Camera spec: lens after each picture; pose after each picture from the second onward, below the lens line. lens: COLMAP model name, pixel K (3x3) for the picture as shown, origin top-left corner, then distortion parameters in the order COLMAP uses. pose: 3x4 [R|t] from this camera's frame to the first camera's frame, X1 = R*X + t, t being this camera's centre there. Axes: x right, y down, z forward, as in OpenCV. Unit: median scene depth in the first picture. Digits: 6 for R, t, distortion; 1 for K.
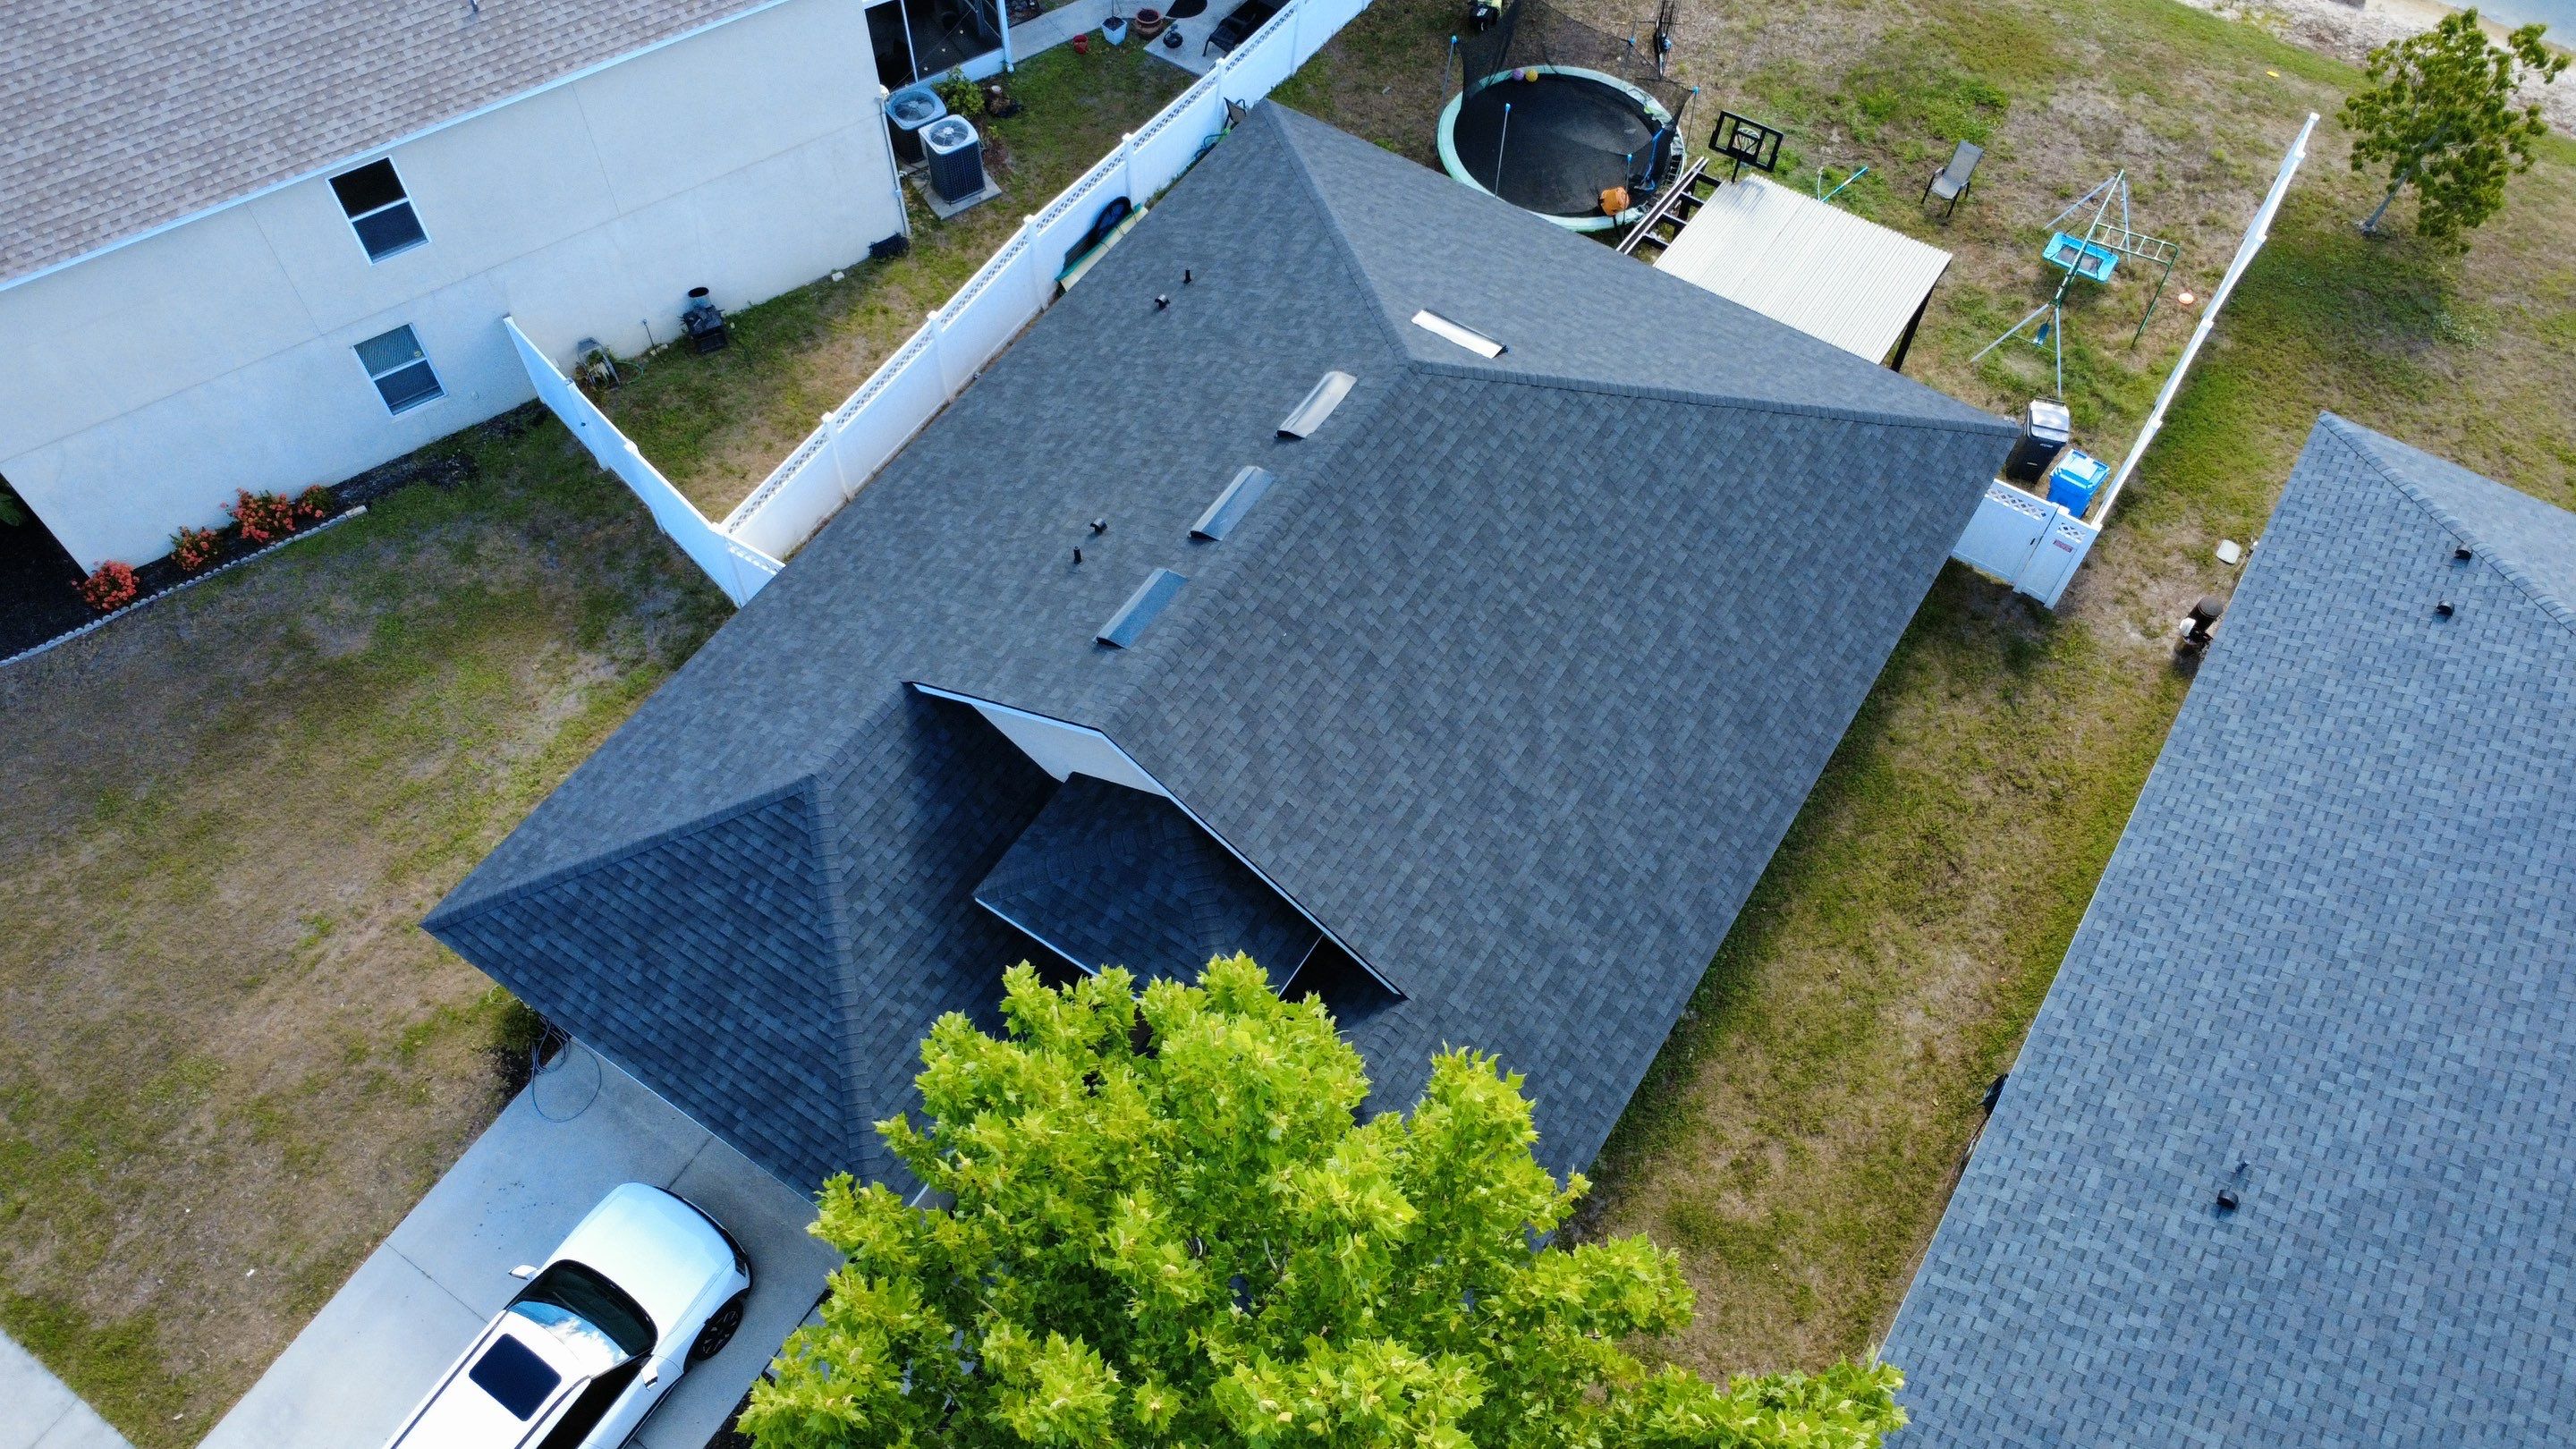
lens RADIAL K [[1874.8, 0, 1284.8], [0, 1874.8, 722.4], [0, 0, 1]] dist [-0.003085, 0.007962]
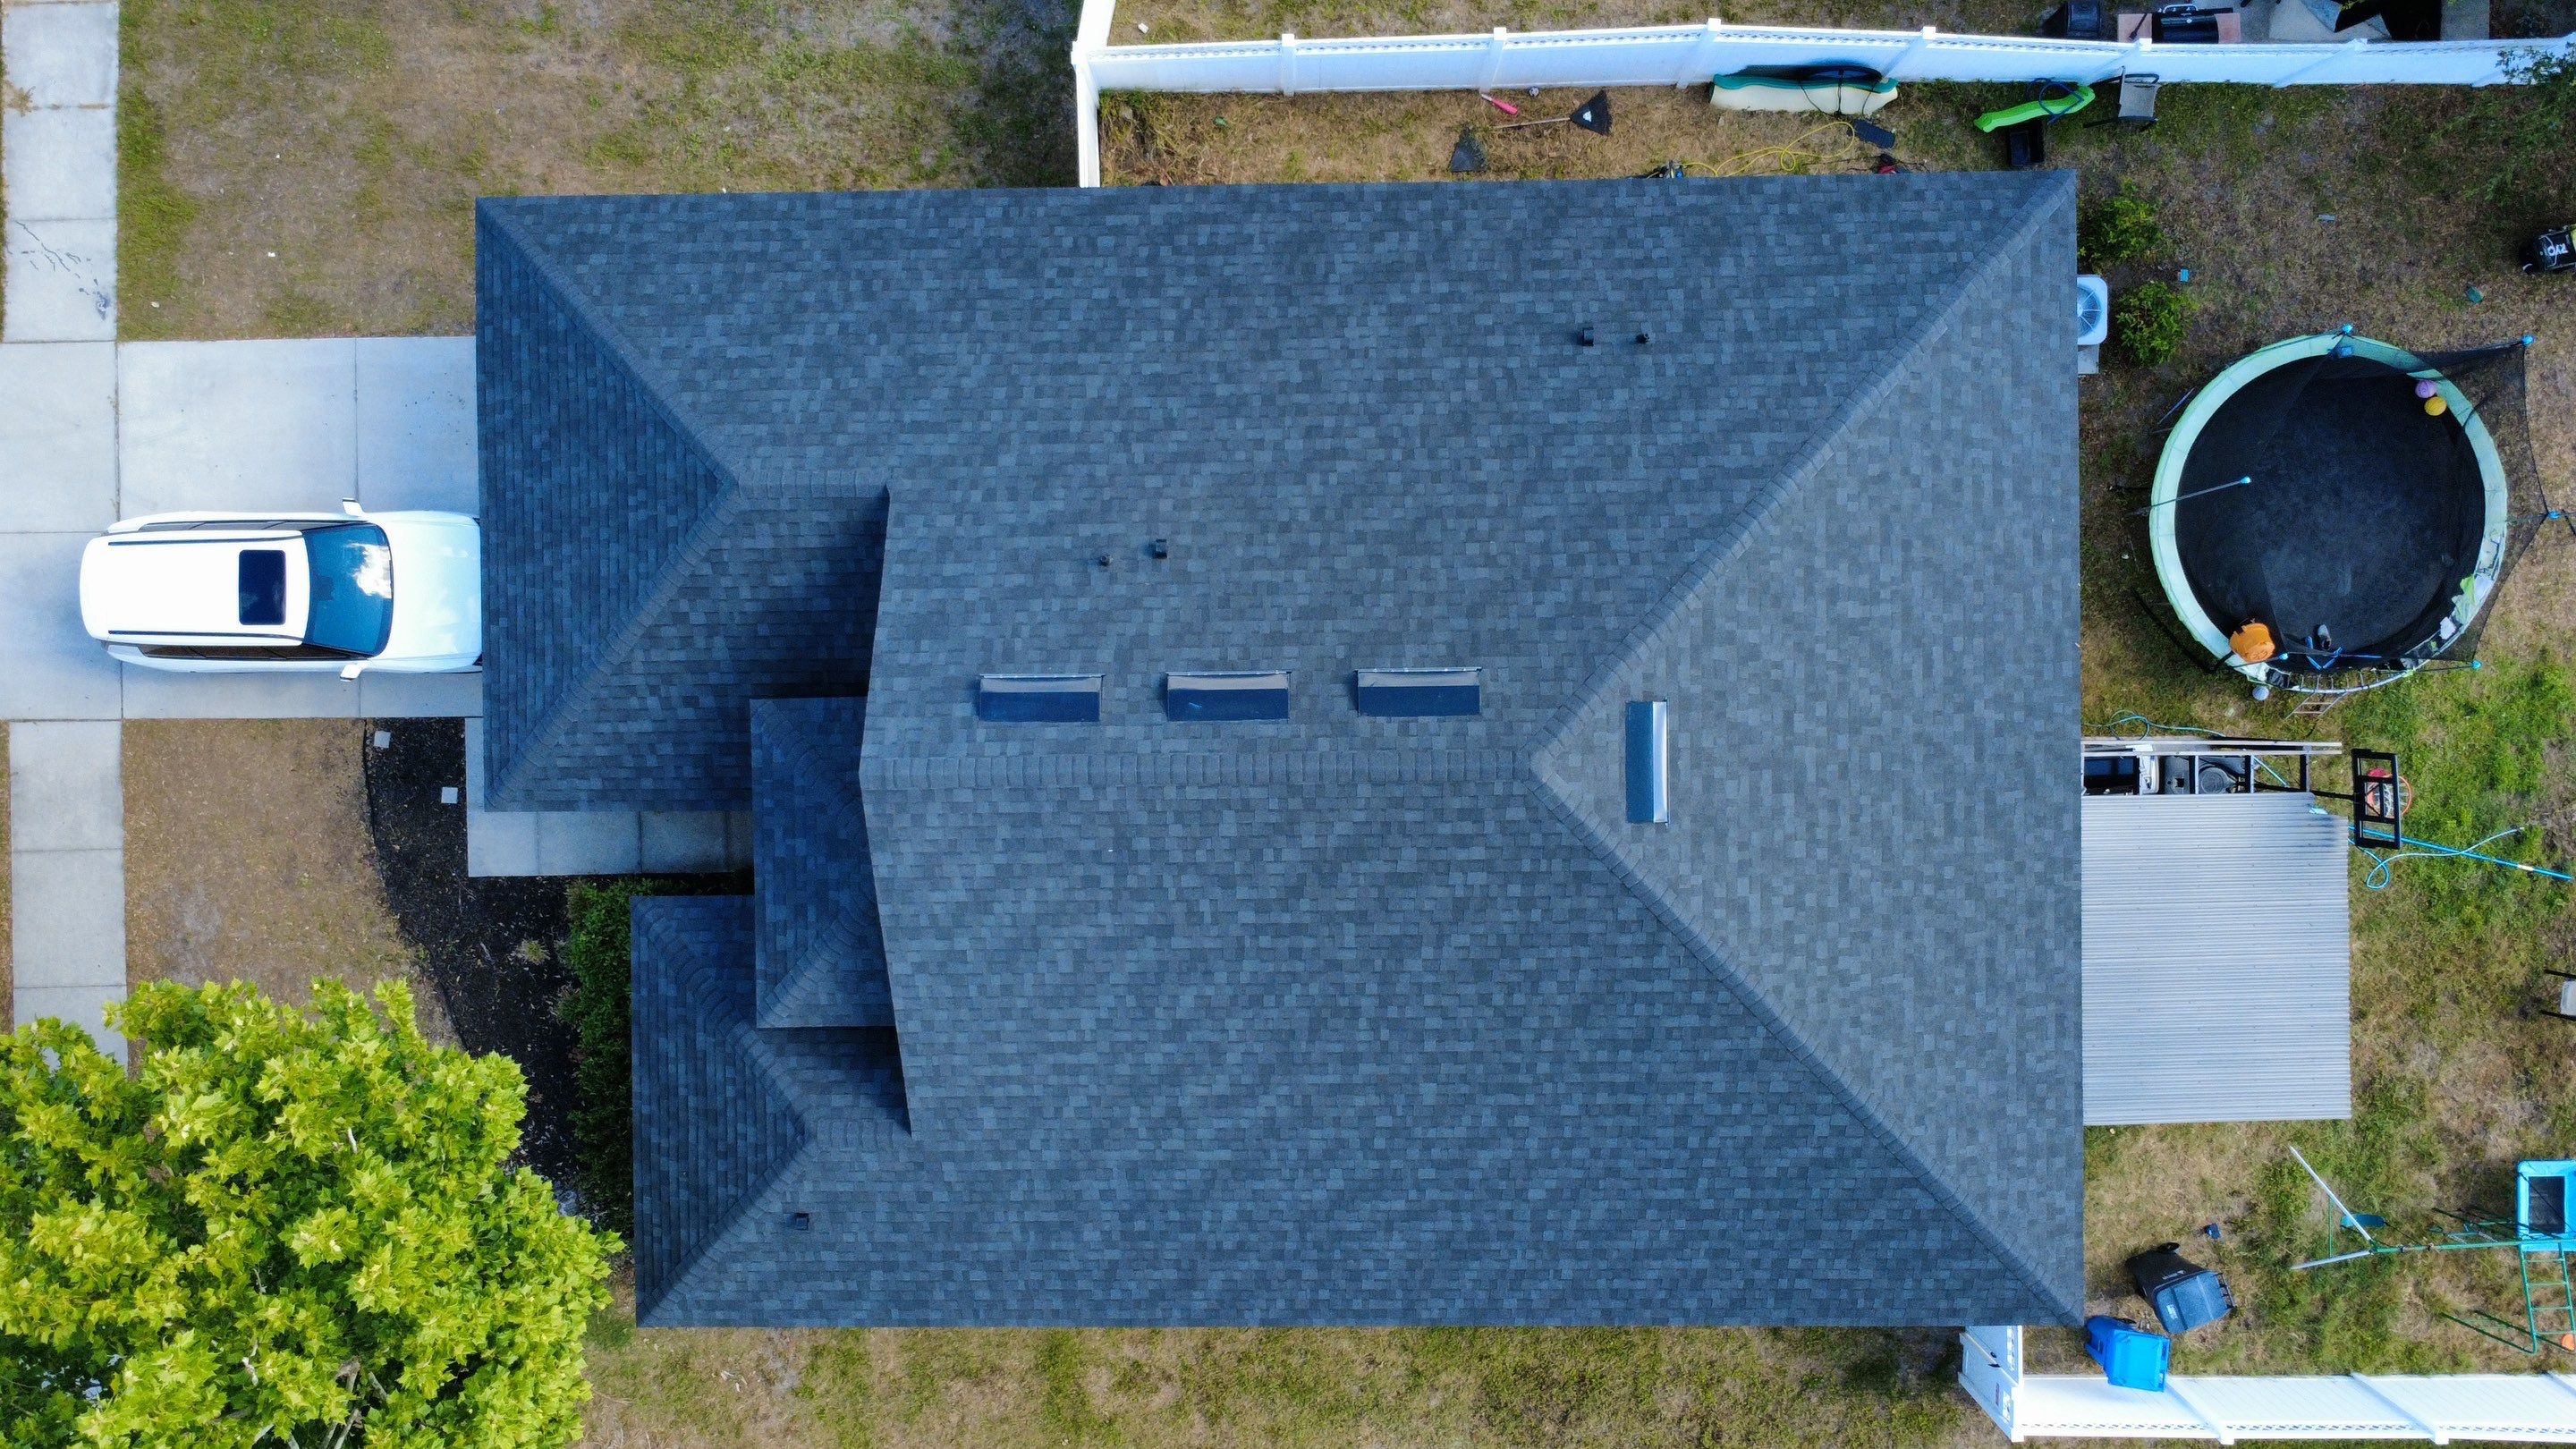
lens RADIAL K [[1874.8, 0, 1284.7], [0, 1874.8, 719.1], [0, 0, 1]] dist [-0.003085, 0.007962]
pose [[0.557300, 0.830204, -0.013357, 0.005107], [-0.677190, 0.463775, 0.571250, -0.521670], [0.480449, -0.309312, 0.820667, 0.280763]]
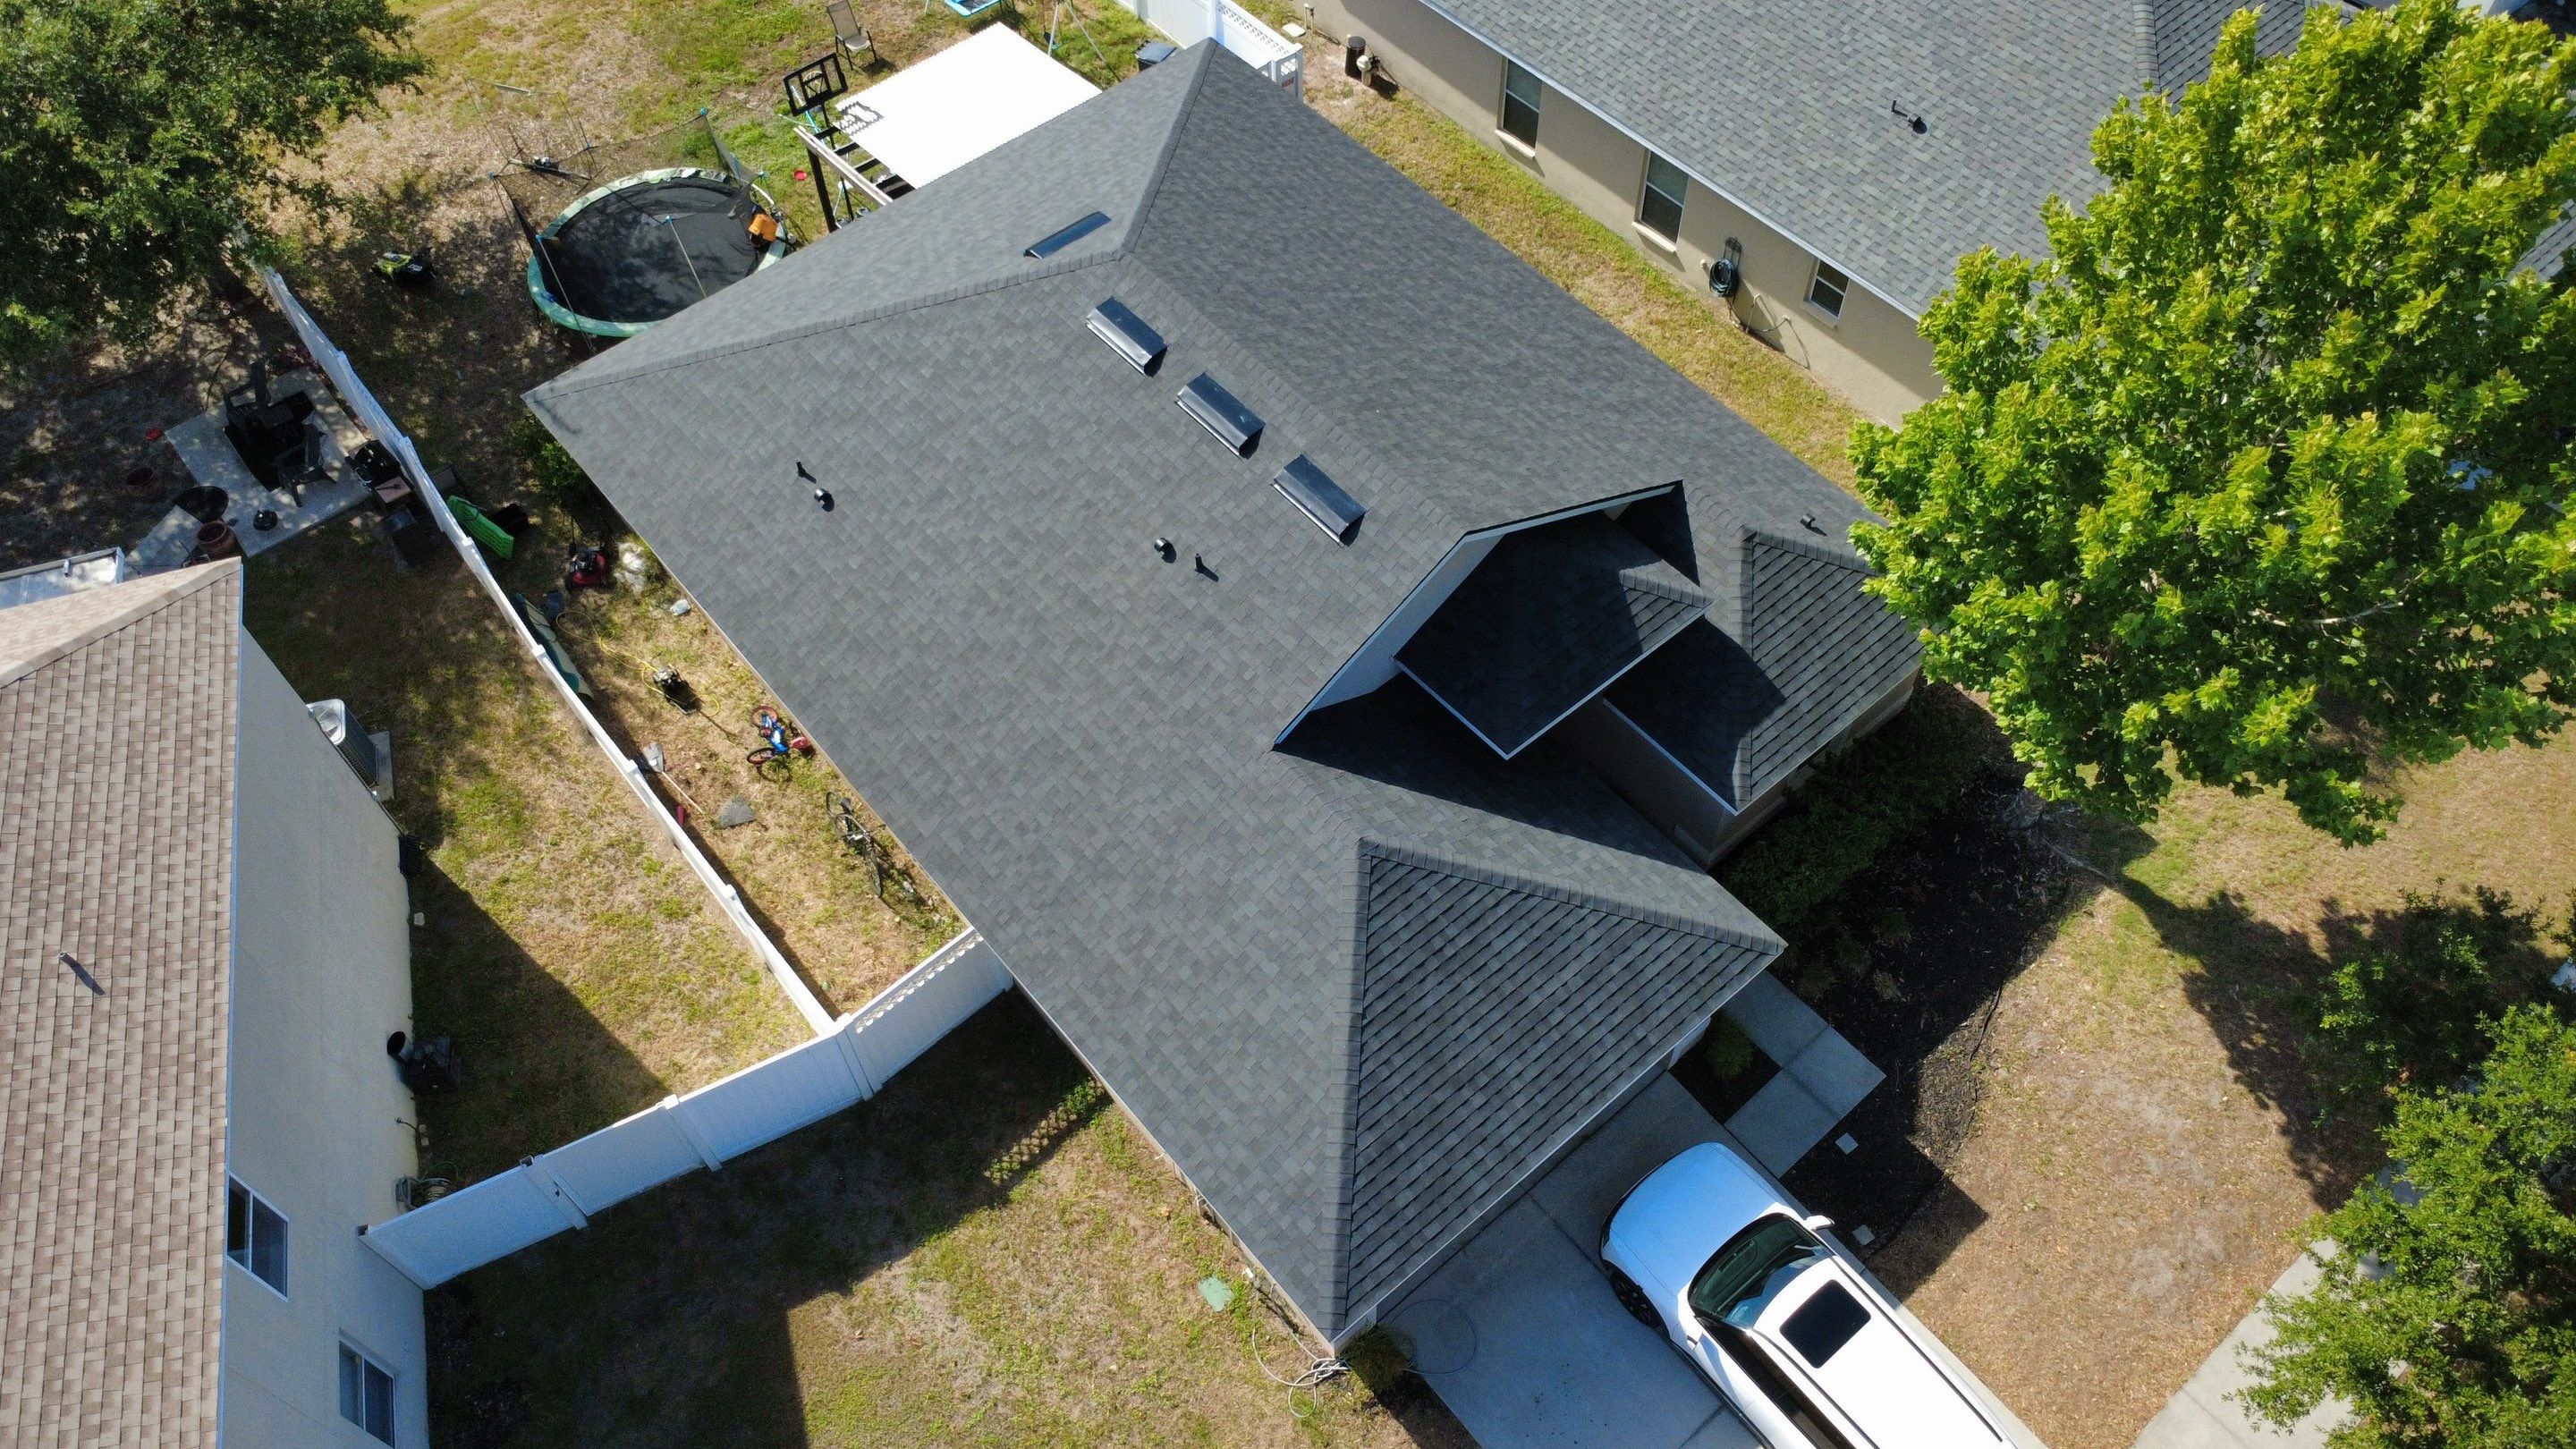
lens RADIAL K [[1874.8, 0, 1284.1], [0, 1874.8, 720.2], [0, 0, 1]] dist [-0.003085, 0.007962]
pose [[0.286332, -0.791346, 0.540172, -0.614313], [0.815643, 0.497135, 0.295944, -0.267289], [-0.502732, 0.355849, 0.787802, 0.195372]]
